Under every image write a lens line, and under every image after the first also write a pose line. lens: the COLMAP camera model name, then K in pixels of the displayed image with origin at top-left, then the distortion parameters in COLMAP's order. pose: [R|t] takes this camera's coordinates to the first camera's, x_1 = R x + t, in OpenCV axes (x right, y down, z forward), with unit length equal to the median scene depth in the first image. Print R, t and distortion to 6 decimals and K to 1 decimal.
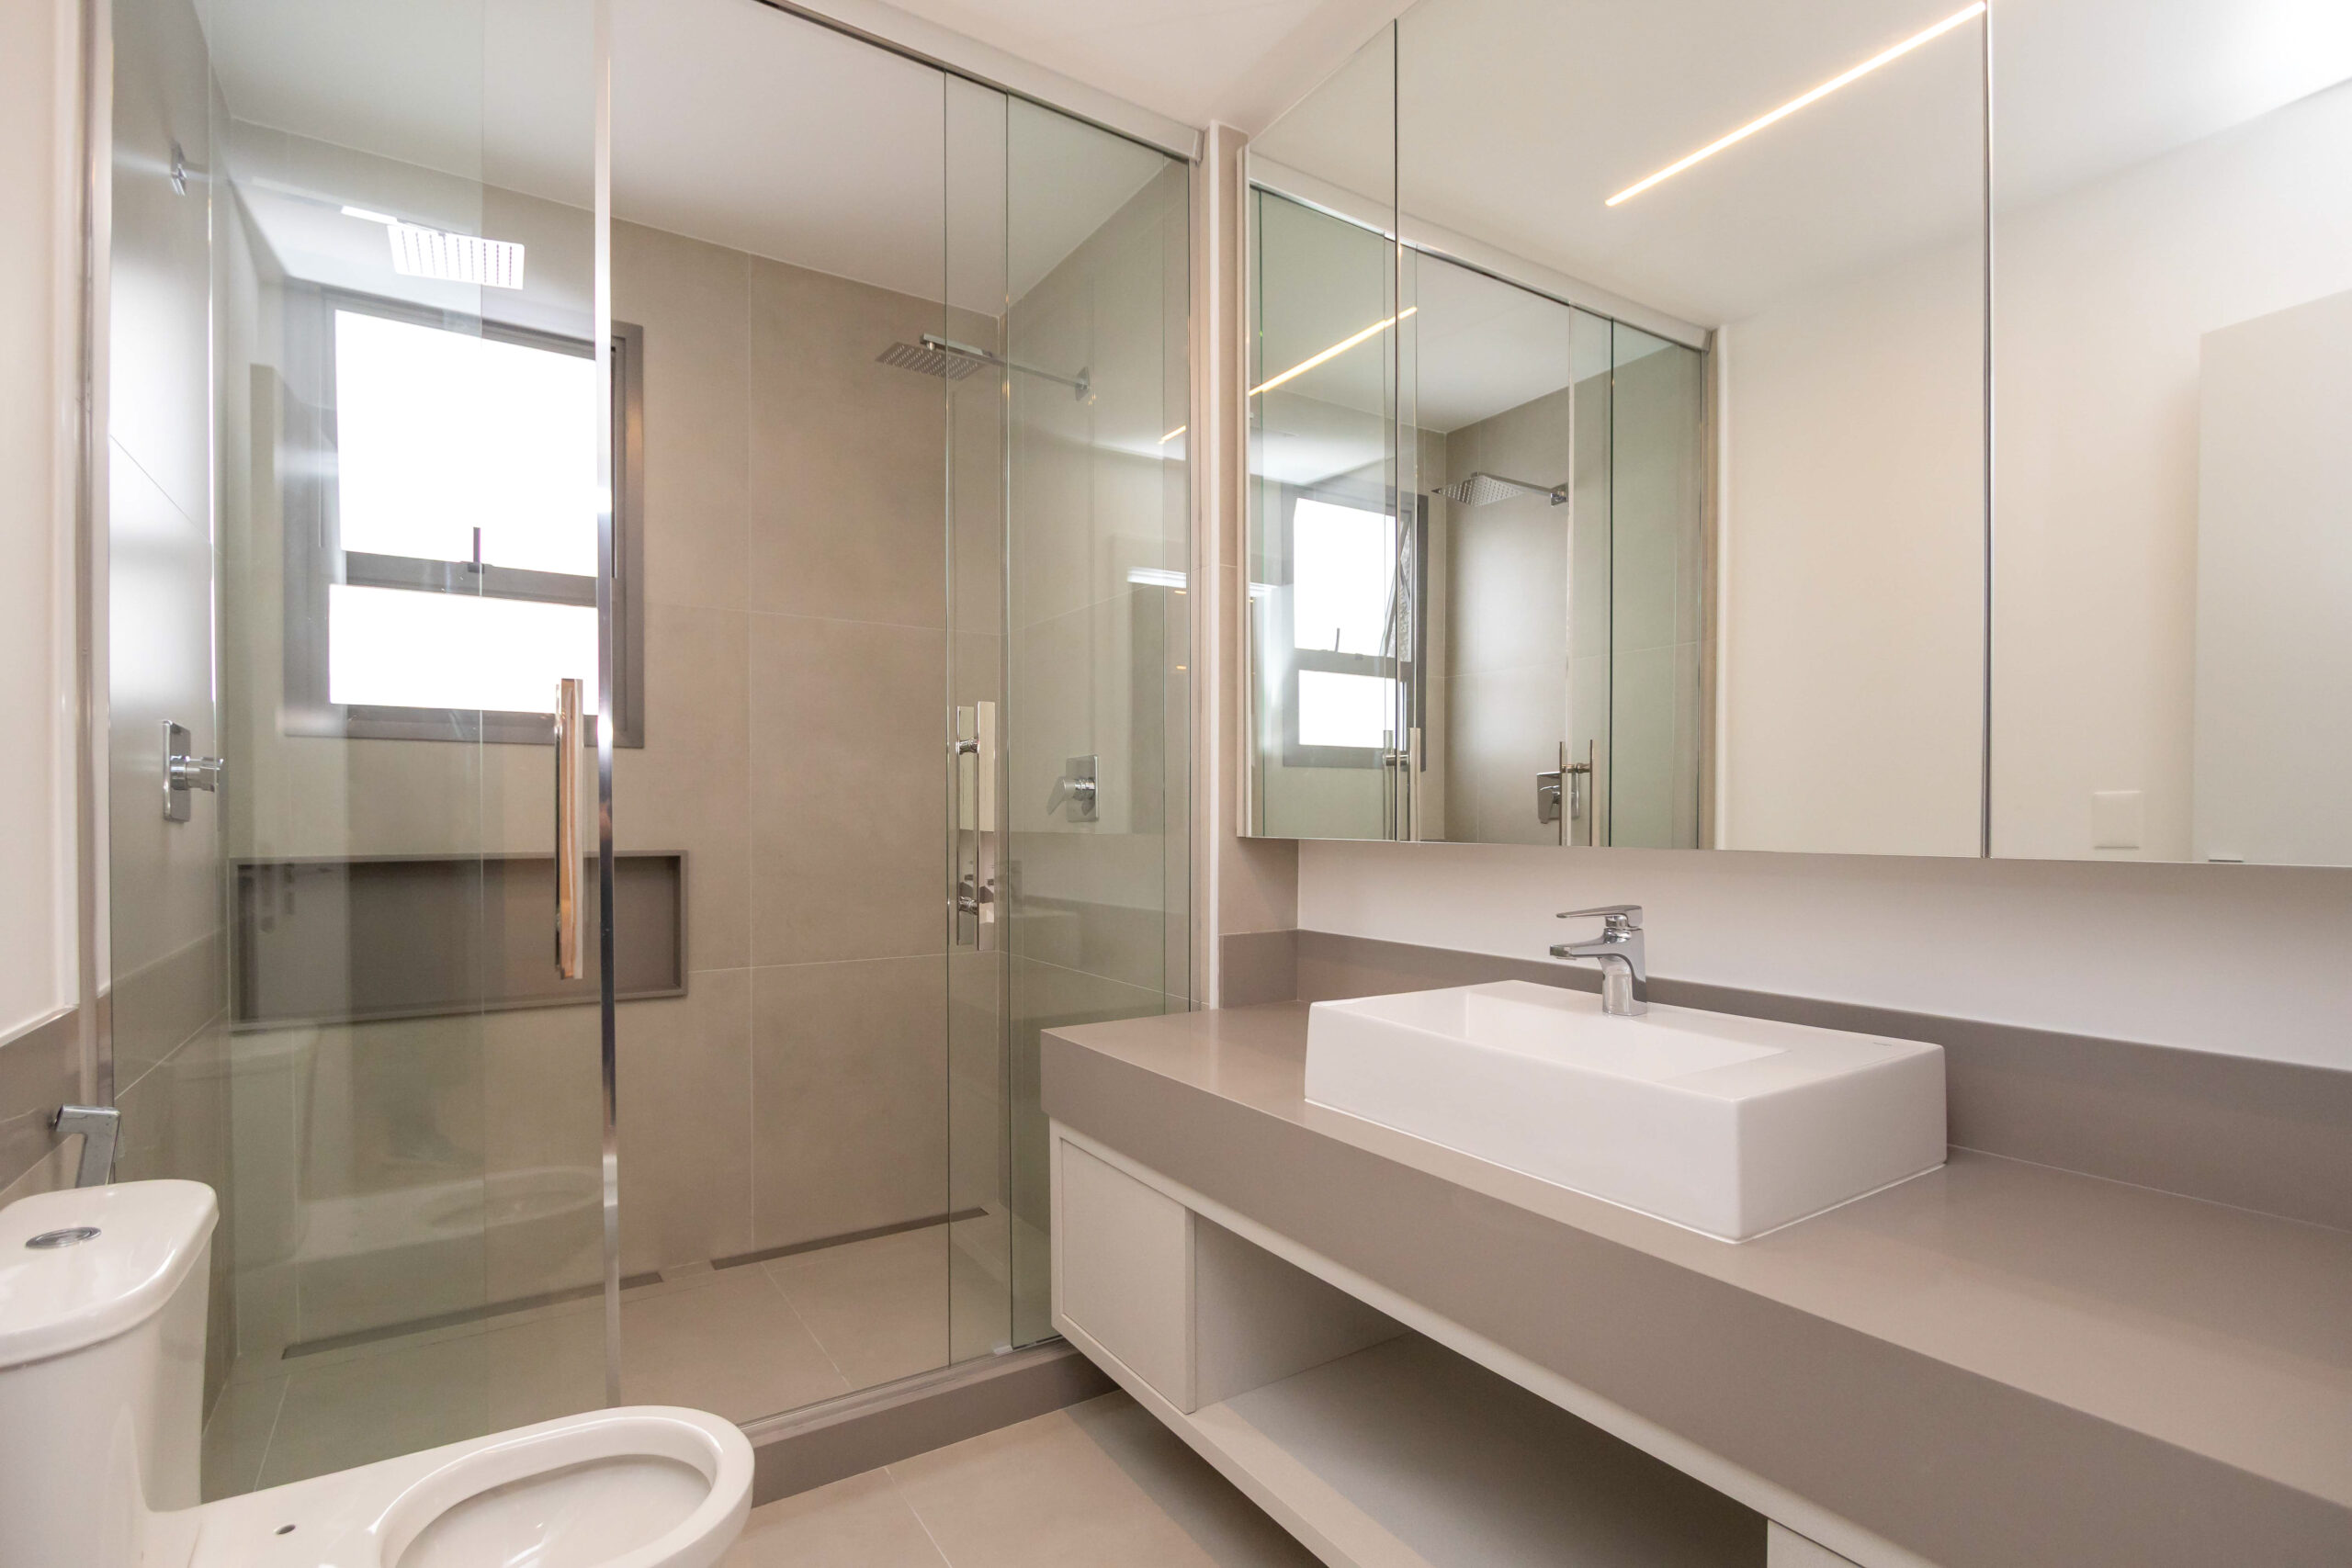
lens RADIAL K [[1100.5, 0, 1196.8], [0, 1100.5, 824.1], [0, 0, 1]] dist [-0.014791, 0.000829]
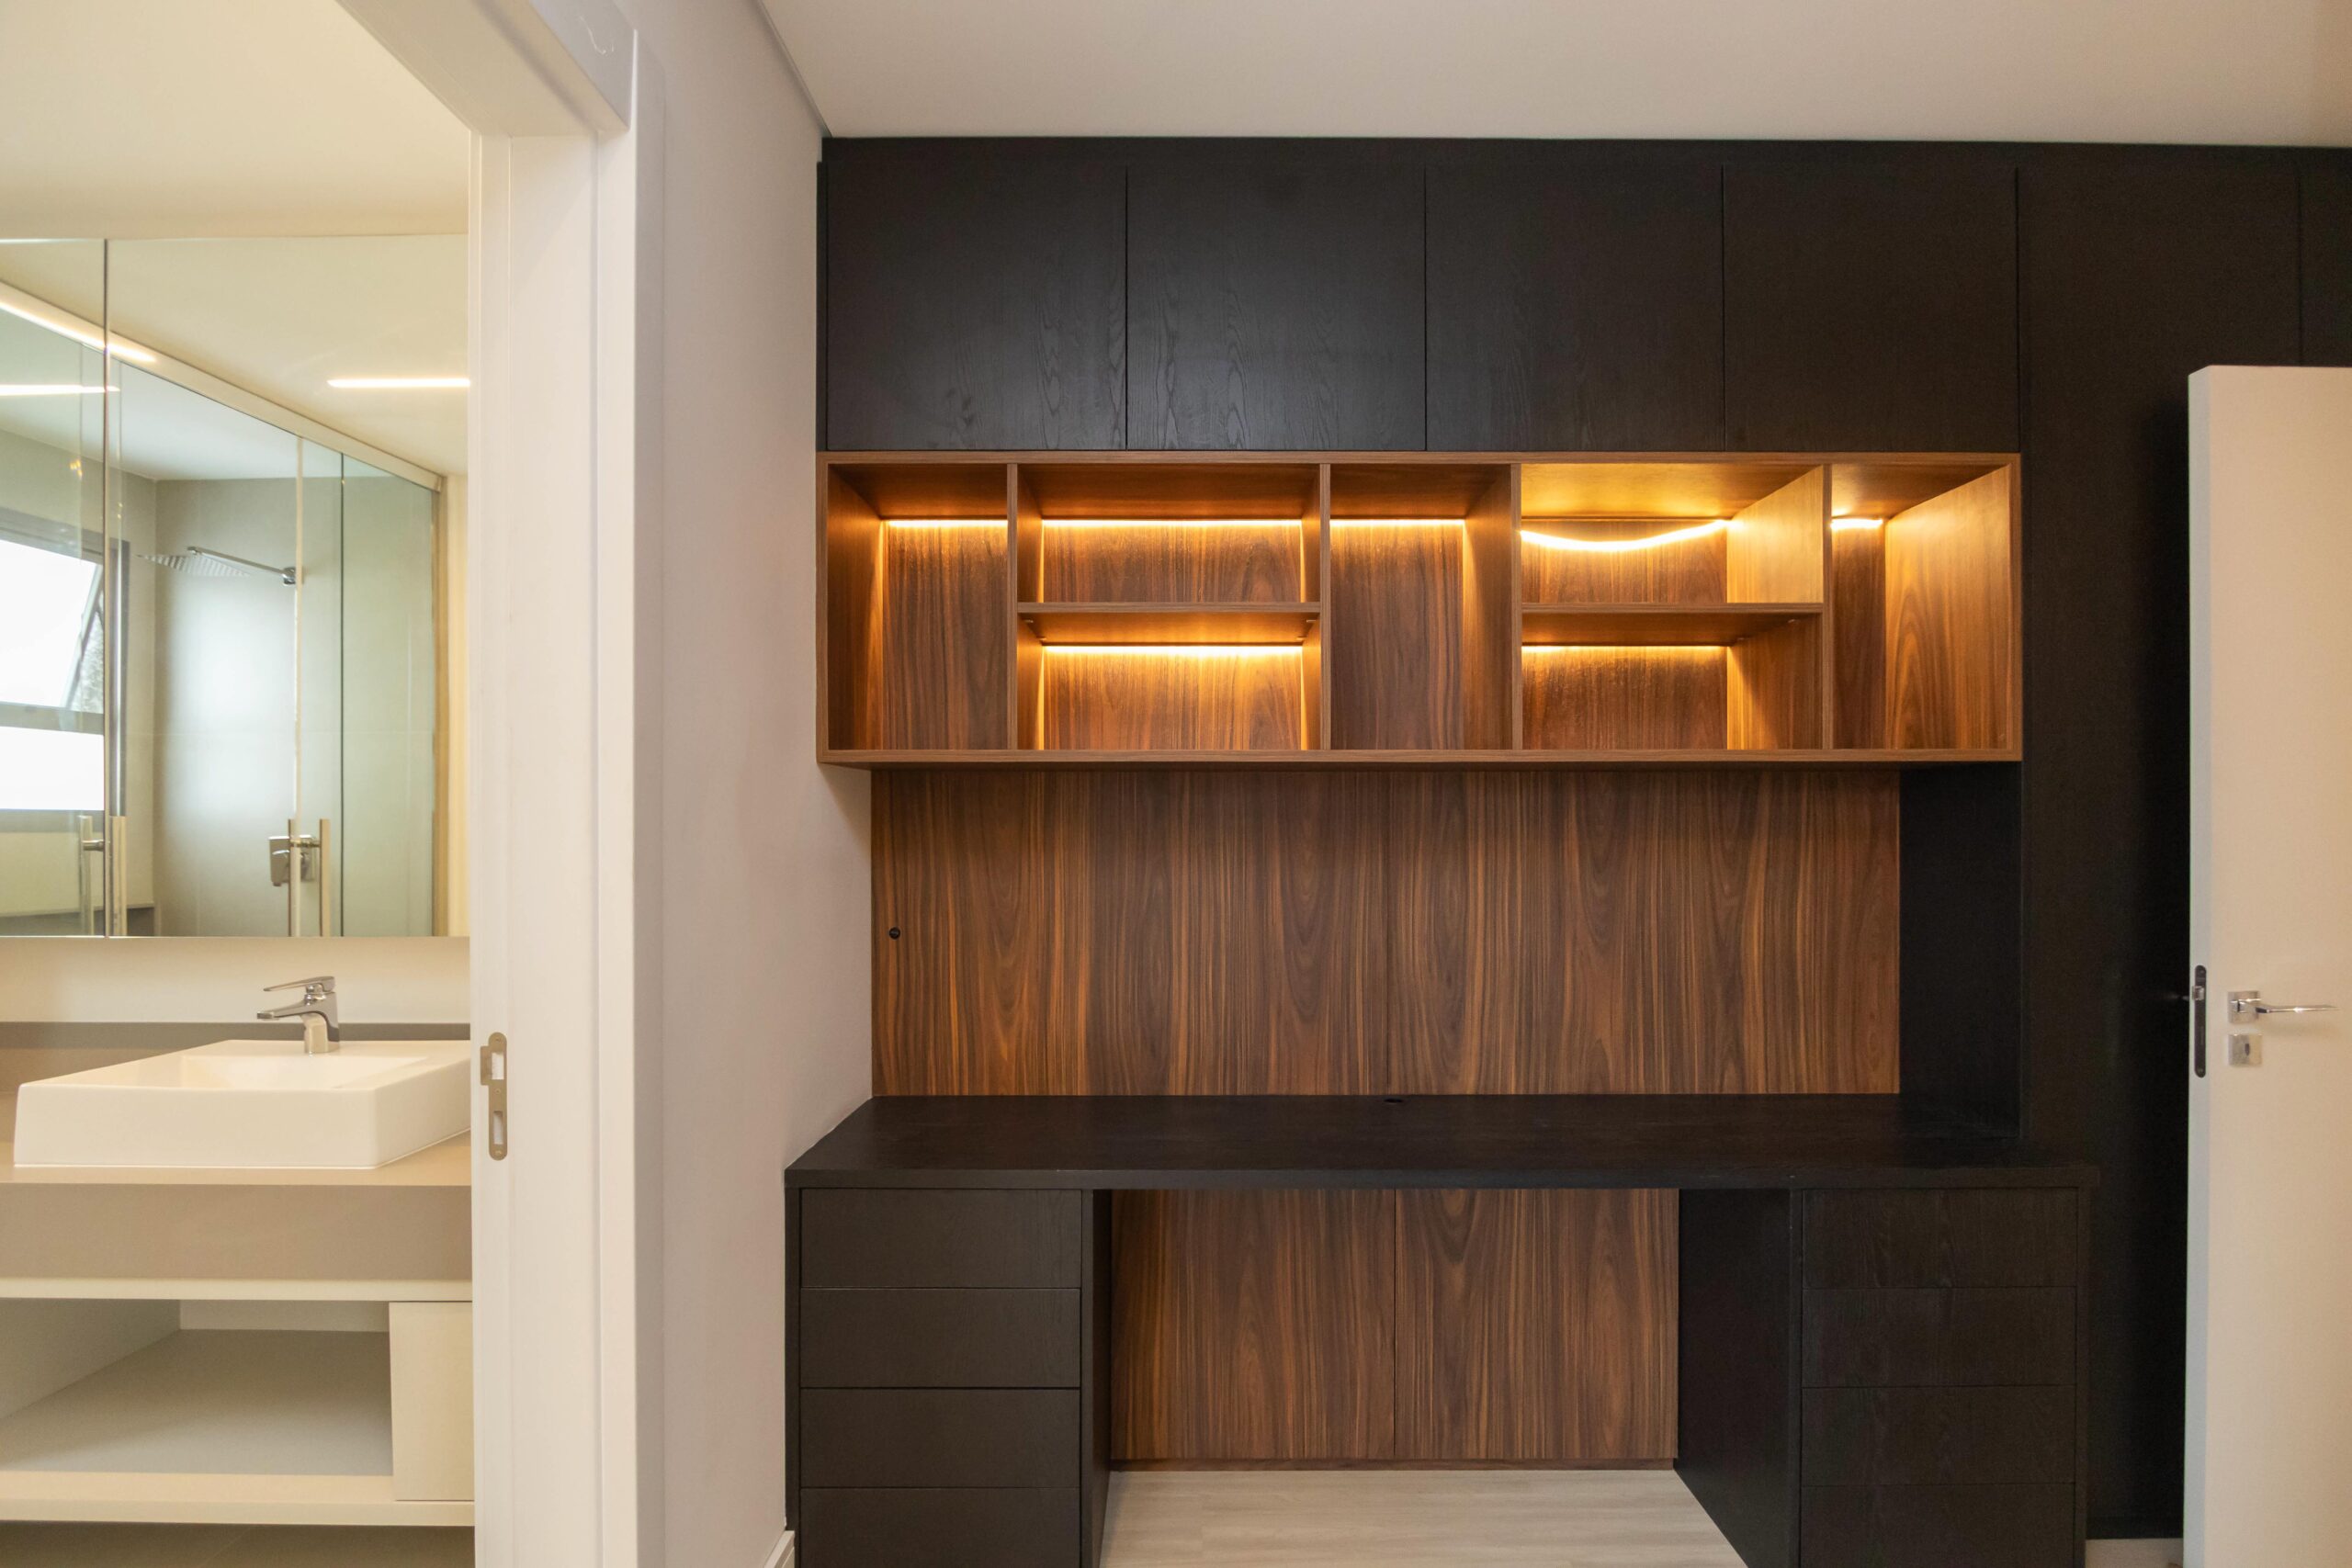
lens RADIAL K [[1106.8, 0, 1179.9], [0, 1106.8, 820.0], [0, 0, 1]] dist [-0.028329, -0.000094]
pose [[0.552960, 0.002580, 0.833204, -0.158839], [0.012770, 0.999852, -0.011571, -0.090479], [-0.833110, 0.017038, 0.552845, -0.657490]]
